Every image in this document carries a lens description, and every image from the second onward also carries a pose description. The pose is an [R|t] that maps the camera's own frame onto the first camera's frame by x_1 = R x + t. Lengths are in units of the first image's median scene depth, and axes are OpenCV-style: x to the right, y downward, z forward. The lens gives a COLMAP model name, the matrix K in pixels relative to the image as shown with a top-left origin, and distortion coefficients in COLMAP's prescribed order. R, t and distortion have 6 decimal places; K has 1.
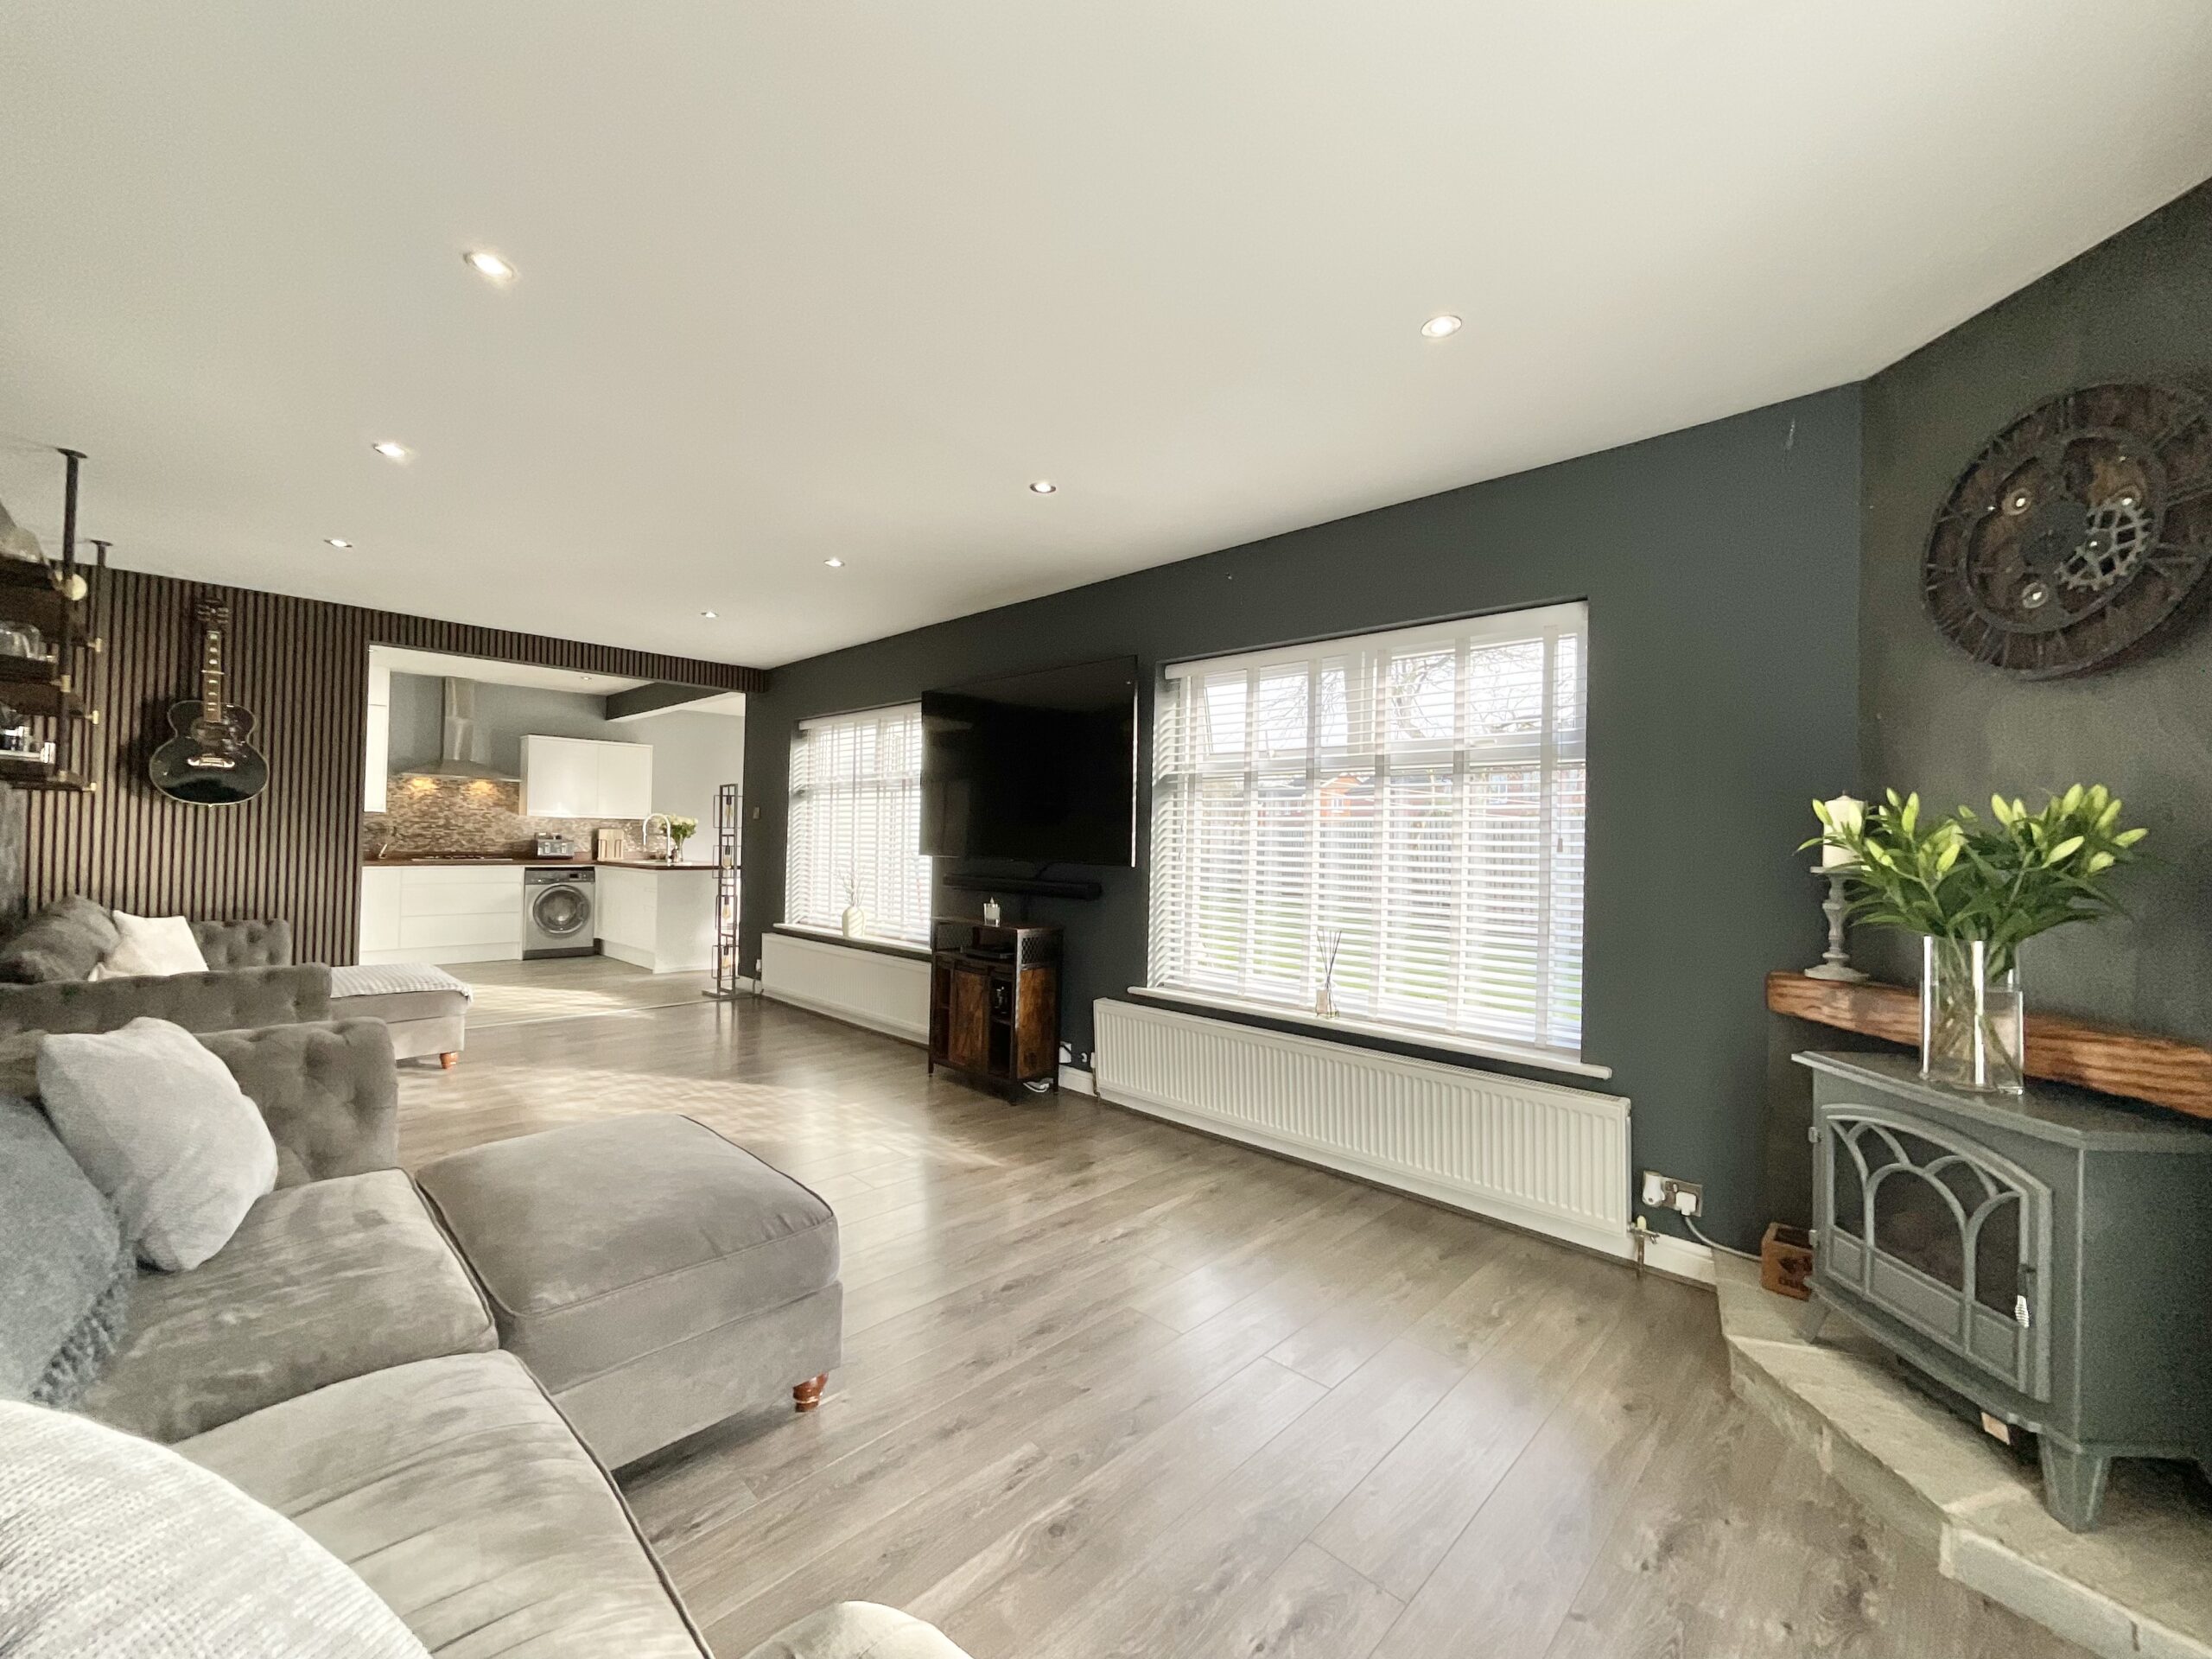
lens RADIAL K [[894.5, 0, 1106.0], [0, 894.5, 829.5], [0, 0, 1]] dist [-0.005201, 0.000187]
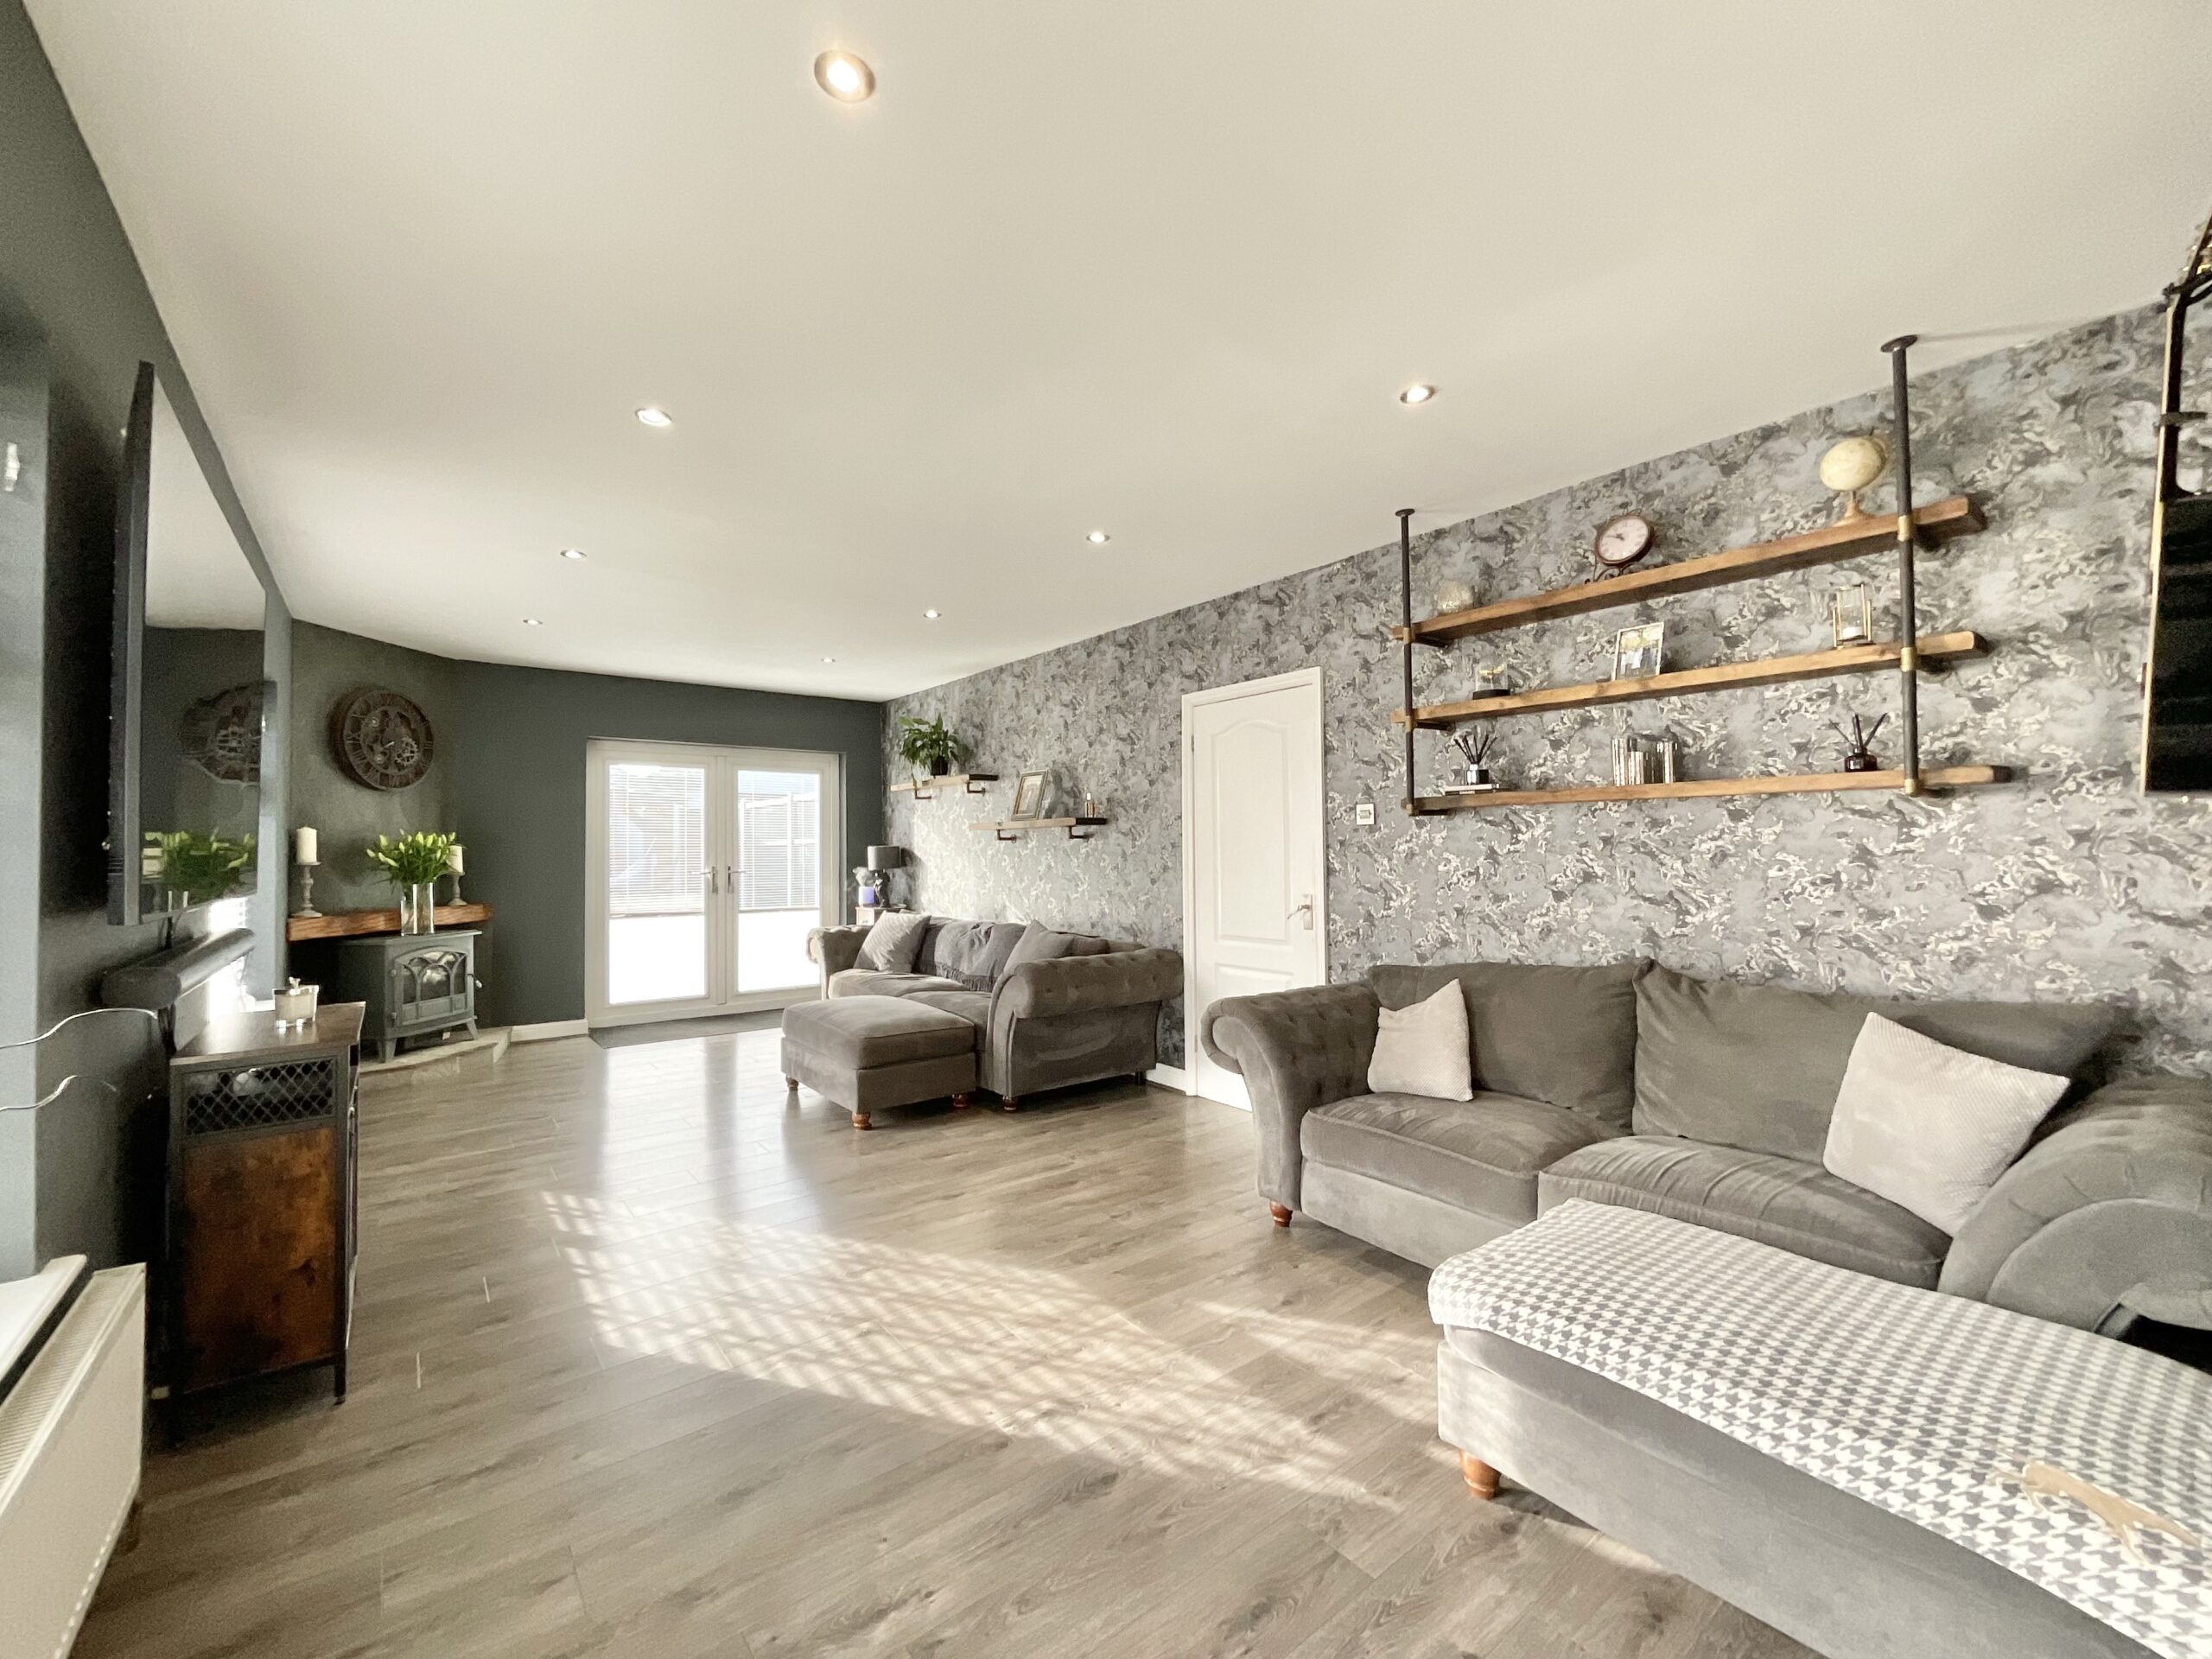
lens RADIAL K [[894.0, 0, 1106.0], [0, 894.0, 829.5], [0, 0, 1]] dist [-0.000451, 0.000168]
pose [[-0.991149, -0.008297, 0.132494, -0.846078], [-0.012610, 0.999416, -0.031746, 0.007261], [-0.132153, -0.033136, -0.990675, 1.887520]]
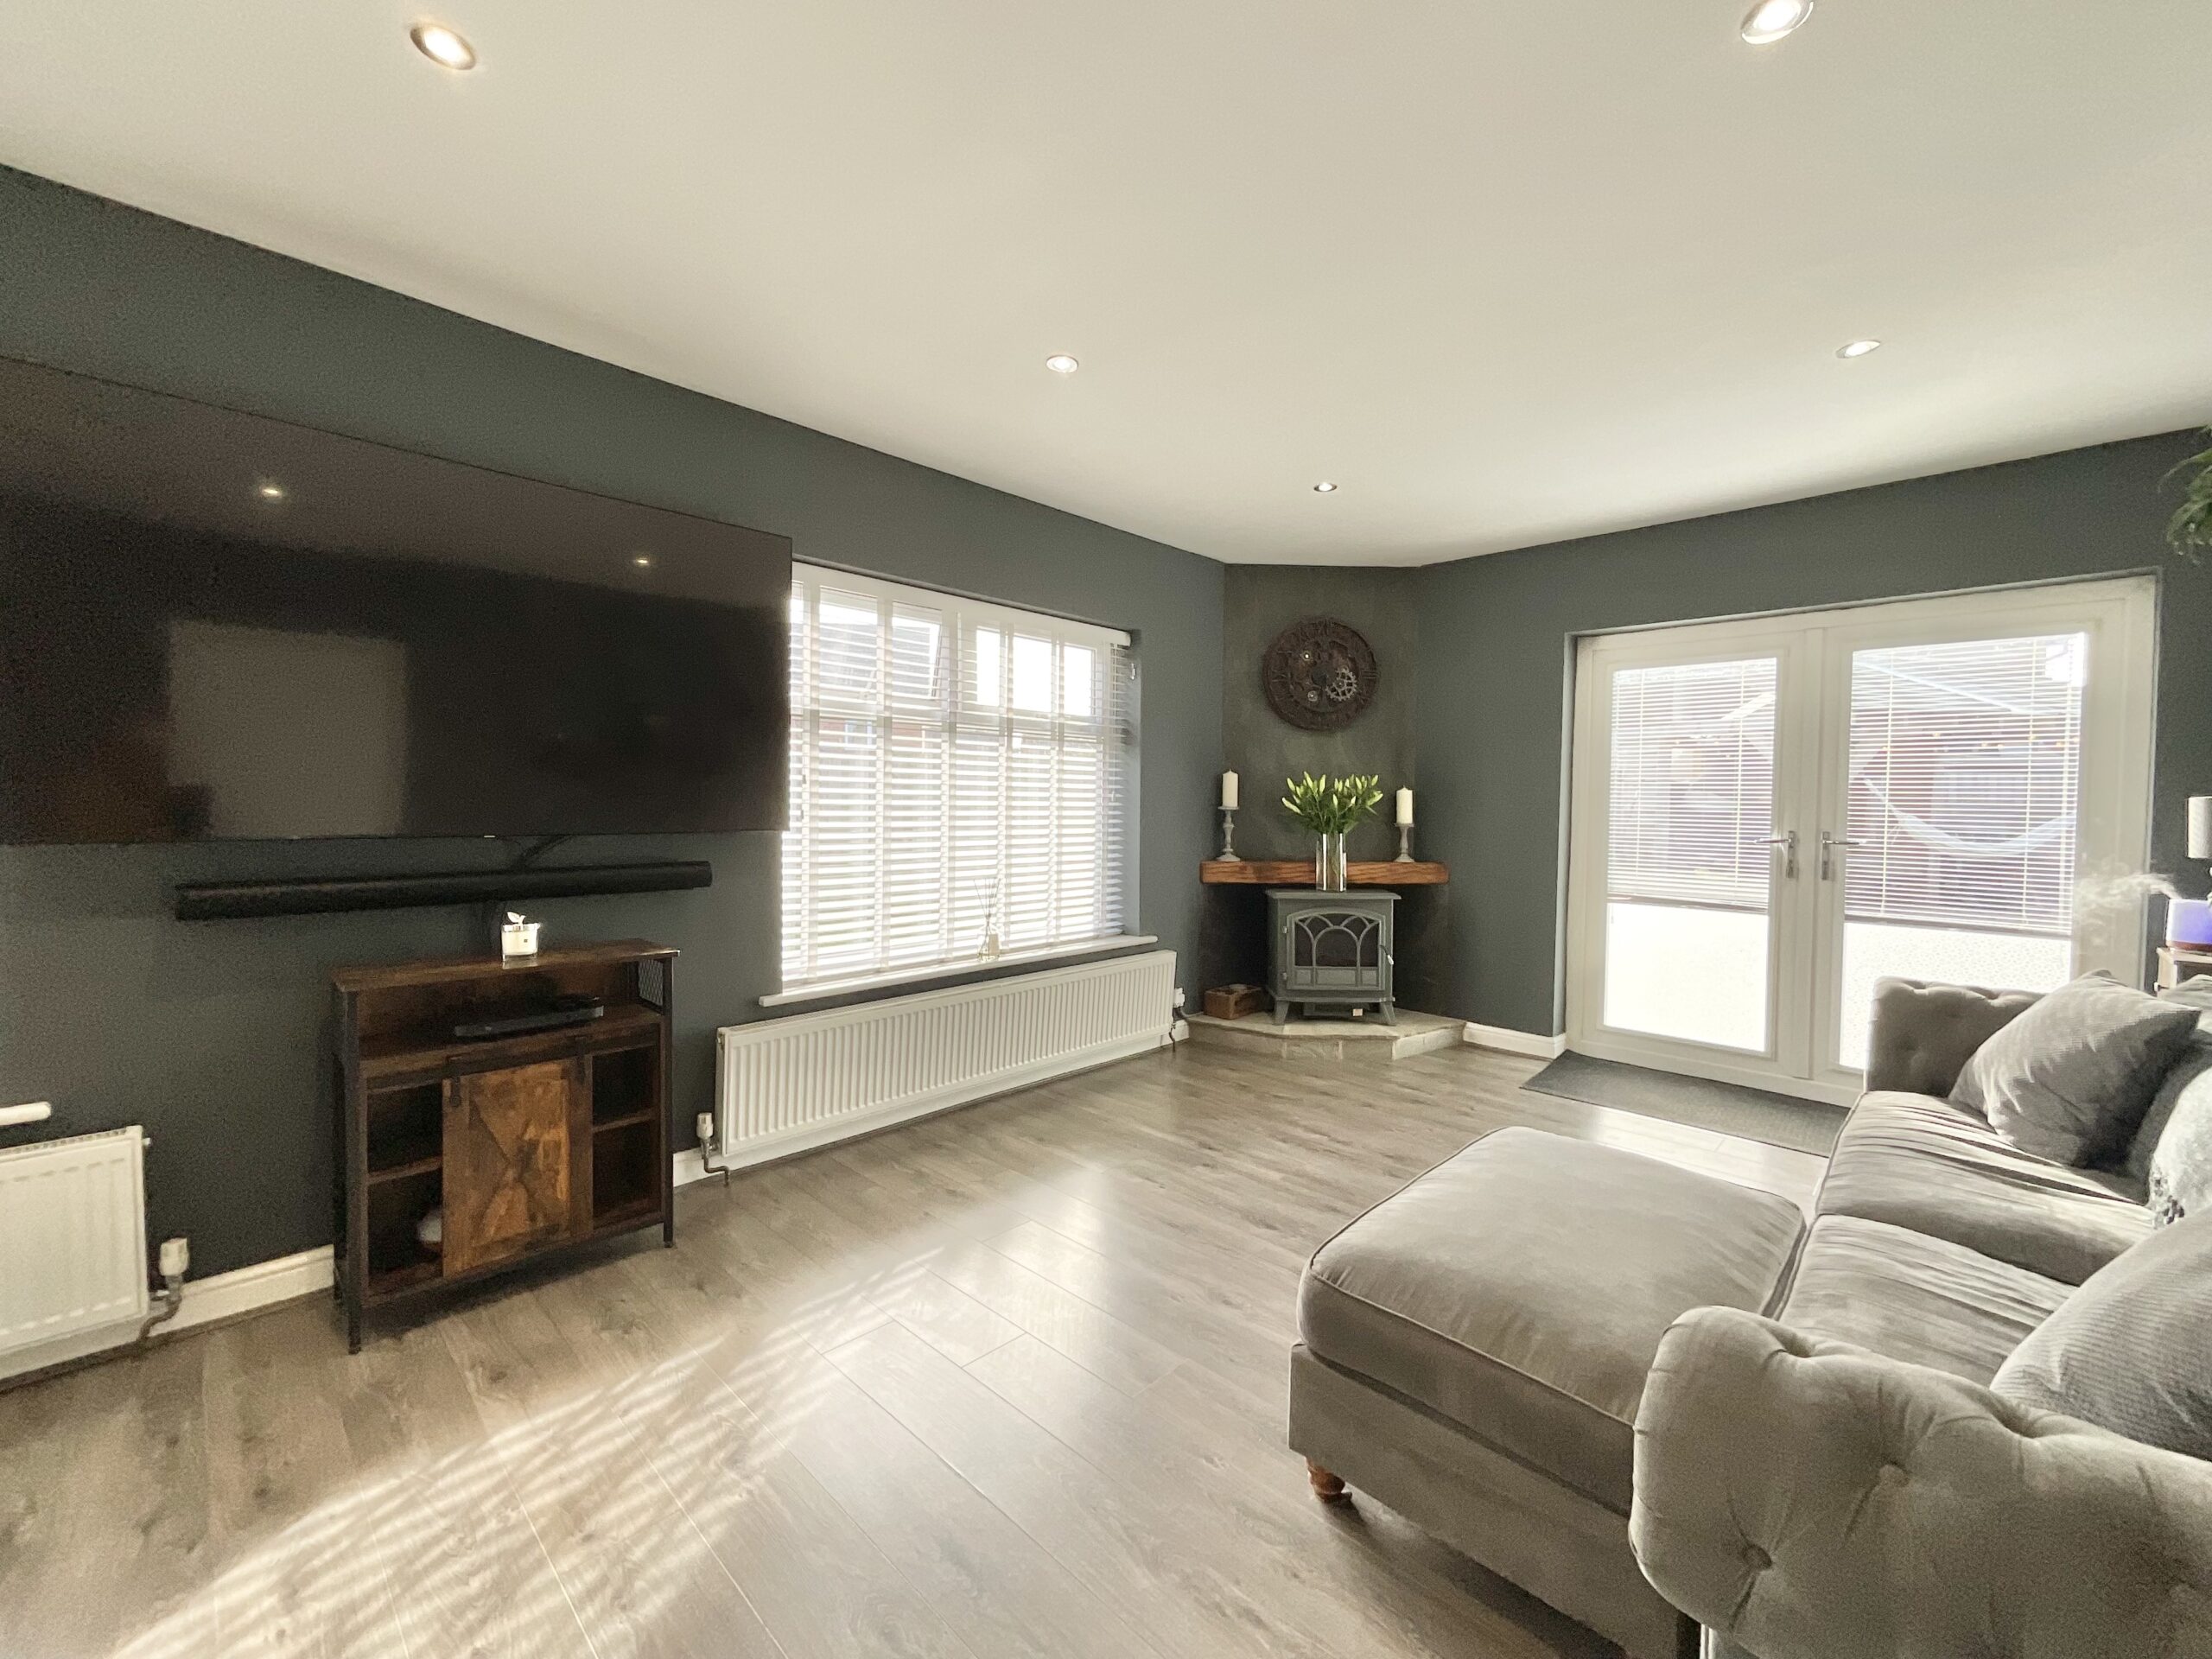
lens RADIAL K [[894.5, 0, 1106.0], [0, 894.5, 829.5], [0, 0, 1]] dist [-0.005201, 0.000187]
pose [[0.001578, -0.054869, 0.998492, -0.824341], [-0.020929, 0.998273, 0.054890, -0.007265], [-0.999780, -0.020984, 0.000427, 0.870573]]
